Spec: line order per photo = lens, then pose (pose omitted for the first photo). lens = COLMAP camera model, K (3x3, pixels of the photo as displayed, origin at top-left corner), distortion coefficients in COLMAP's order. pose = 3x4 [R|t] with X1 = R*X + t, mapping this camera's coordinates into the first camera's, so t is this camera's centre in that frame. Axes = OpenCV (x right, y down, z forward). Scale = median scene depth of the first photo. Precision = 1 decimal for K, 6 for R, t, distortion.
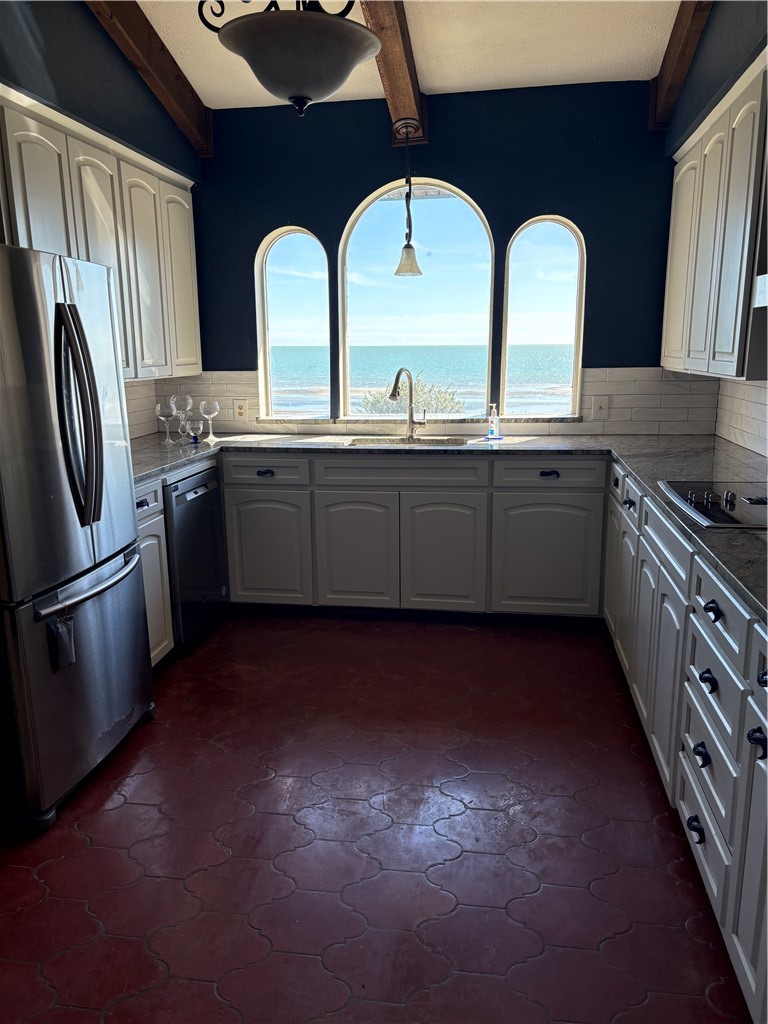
lens RADIAL K [[774.2, 0, 383.1], [0, 774.2, 518.8], [0, 0, 1]] dist [0.010992, -0.017670]
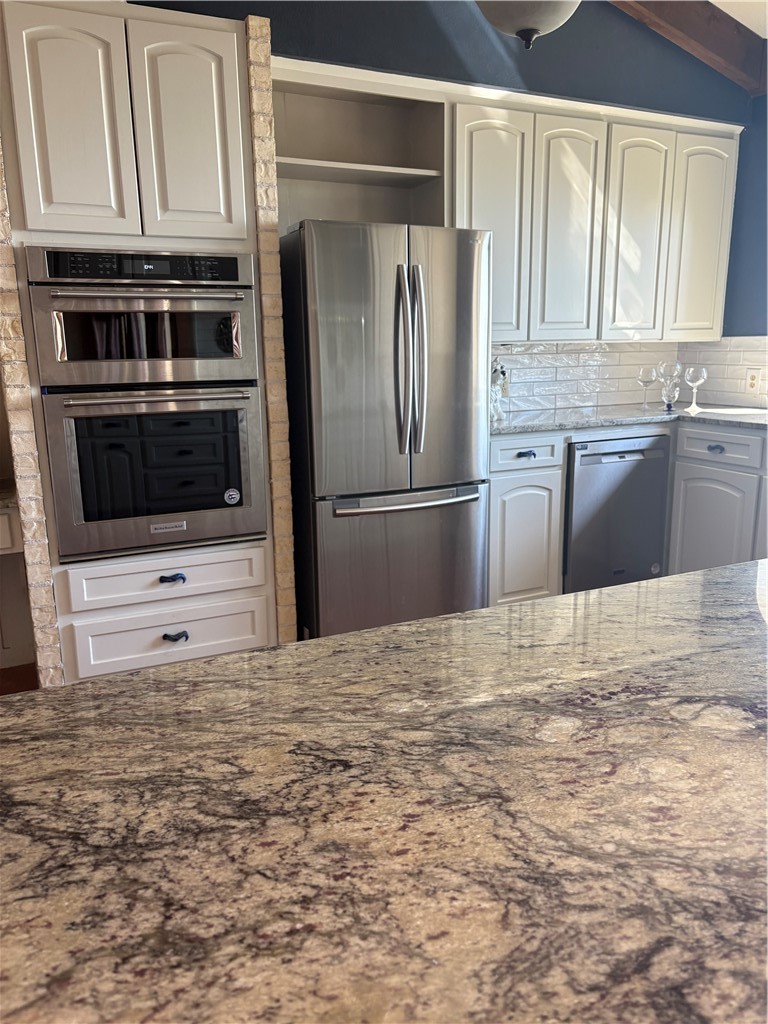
lens RADIAL K [[774.2, 0, 378.6], [0, 774.2, 521.6], [0, 0, 1]] dist [0.010992, -0.017670]
pose [[0.579928, 0.187545, -0.792787, 0.583351], [-0.168118, 0.979745, 0.108793, -0.014614], [0.797132, 0.070190, 0.599711, 0.271484]]
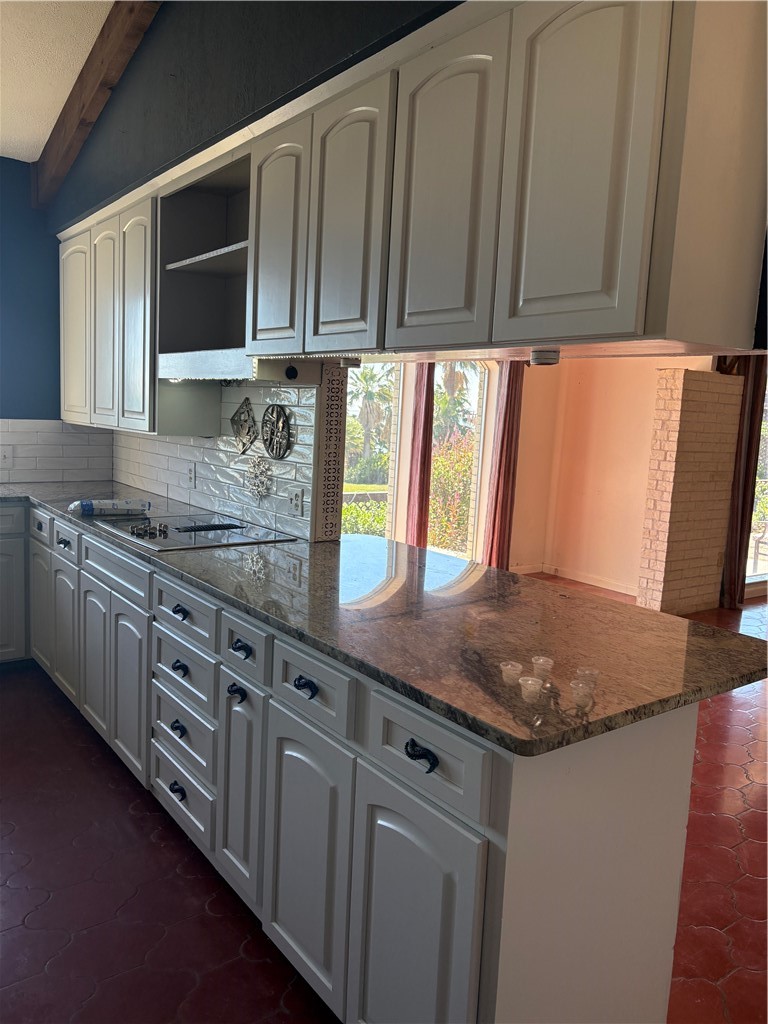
lens RADIAL K [[774.2, 0, 385.0], [0, 774.2, 505.3], [0, 0, 1]] dist [0.010992, -0.017670]
pose [[0.694354, -0.049535, 0.717926, -0.130396], [0.105010, 0.993924, -0.032984, 0.009342], [-0.711930, 0.098292, 0.695337, -0.084713]]
